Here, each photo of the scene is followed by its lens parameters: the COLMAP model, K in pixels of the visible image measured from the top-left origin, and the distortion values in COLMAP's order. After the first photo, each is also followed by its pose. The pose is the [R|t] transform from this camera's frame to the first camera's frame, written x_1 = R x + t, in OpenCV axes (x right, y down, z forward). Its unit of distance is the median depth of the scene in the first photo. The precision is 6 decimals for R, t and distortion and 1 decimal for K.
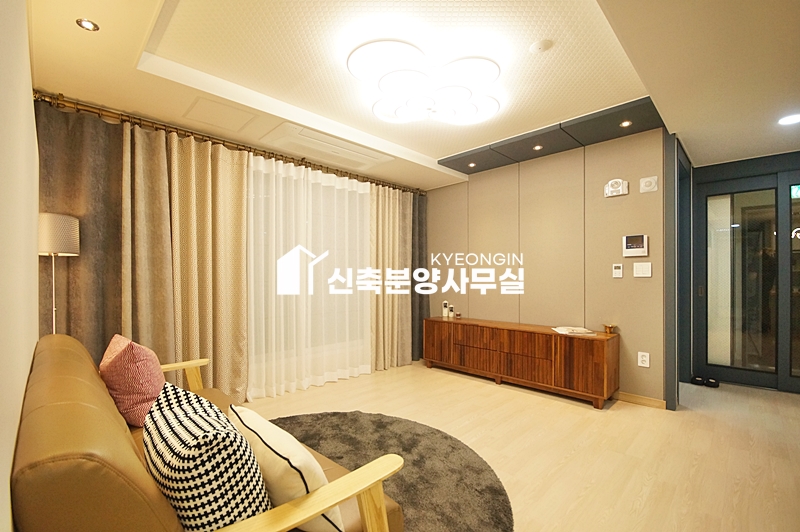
lens RADIAL K [[346.9, 0, 398.8], [0, 346.9, 275.1], [0, 0, 1]] dist [-0.001610, -0.000536]
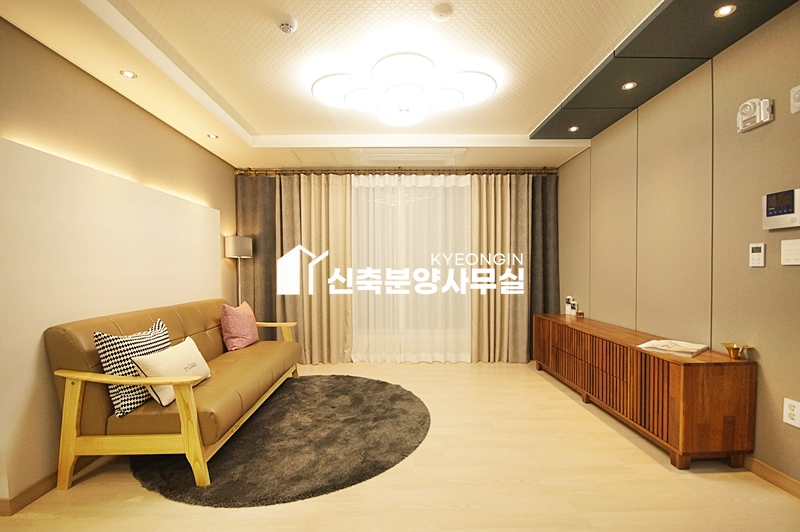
lens RADIAL K [[346.9, 0, 398.8], [0, 346.9, 275.1], [0, 0, 1]] dist [-0.001610, -0.000536]
pose [[0.724908, 0.007175, -0.688808, 0.599198], [0.009071, 0.999760, 0.019961, 0.004438], [0.688786, -0.020717, 0.724669, 0.156751]]
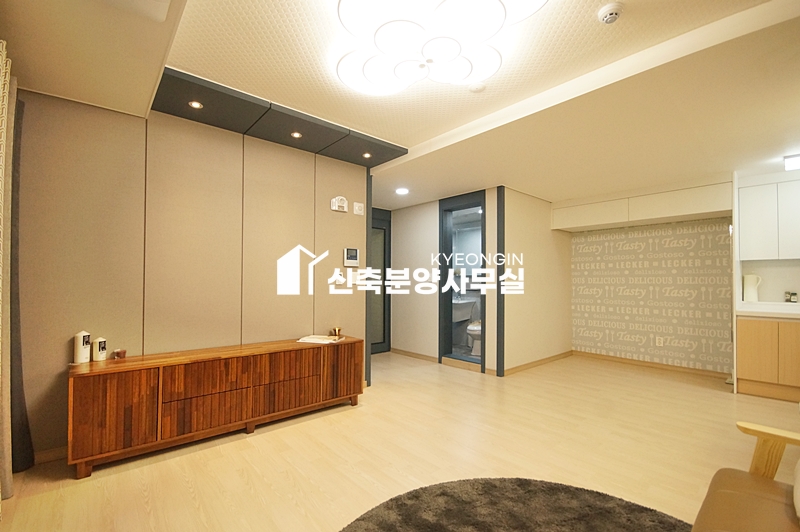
lens RADIAL K [[351.4, 0, 387.8], [0, 351.4, 277.5], [0, 0, 1]] dist [0.001412, -0.009957]
pose [[0.079668, 0.015383, 0.996703, -0.485420], [-0.006471, 0.999868, -0.014914, 0.001172], [-0.996800, -0.005262, 0.079757, 0.755800]]
